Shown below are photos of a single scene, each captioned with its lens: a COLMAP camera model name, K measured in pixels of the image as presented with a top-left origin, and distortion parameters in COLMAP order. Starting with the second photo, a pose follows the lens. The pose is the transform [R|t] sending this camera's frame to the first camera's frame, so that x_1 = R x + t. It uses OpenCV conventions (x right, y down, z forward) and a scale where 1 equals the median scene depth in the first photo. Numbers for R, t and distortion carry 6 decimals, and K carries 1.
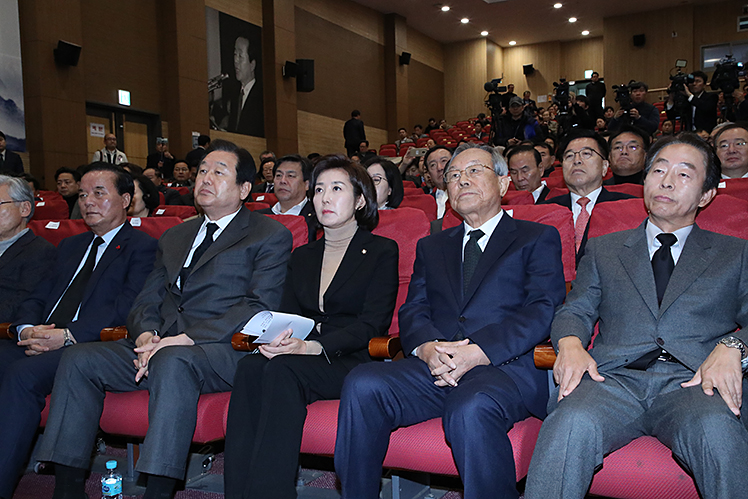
lens RADIAL K [[803.0, 0, 362.0], [0, 803.0, 251.2], [0, 0, 1]] dist [0.072086, 0.000000]
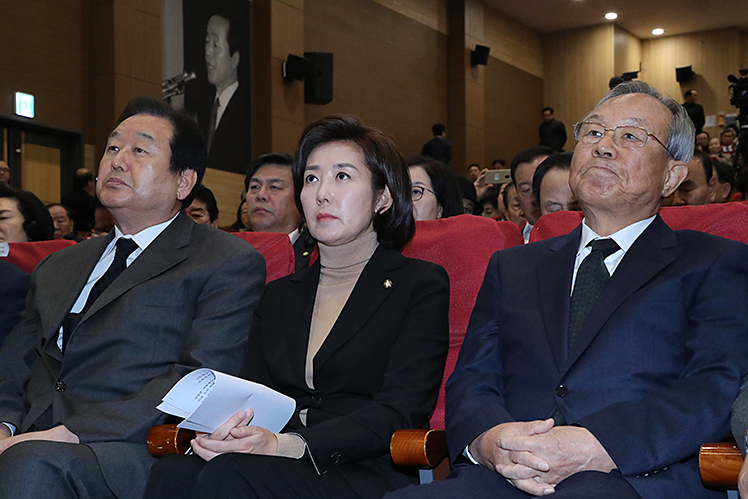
lens RADIAL K [[1293.8, 0, 357.4], [0, 1293.8, 249.9], [0, 0, 1]] dist [0.274504, 0.000000]
pose [[0.999050, 0.014211, -0.041194, 0.017045], [-0.018095, 0.995265, -0.095499, 0.059383], [0.039642, 0.096154, 0.994577, 0.083443]]
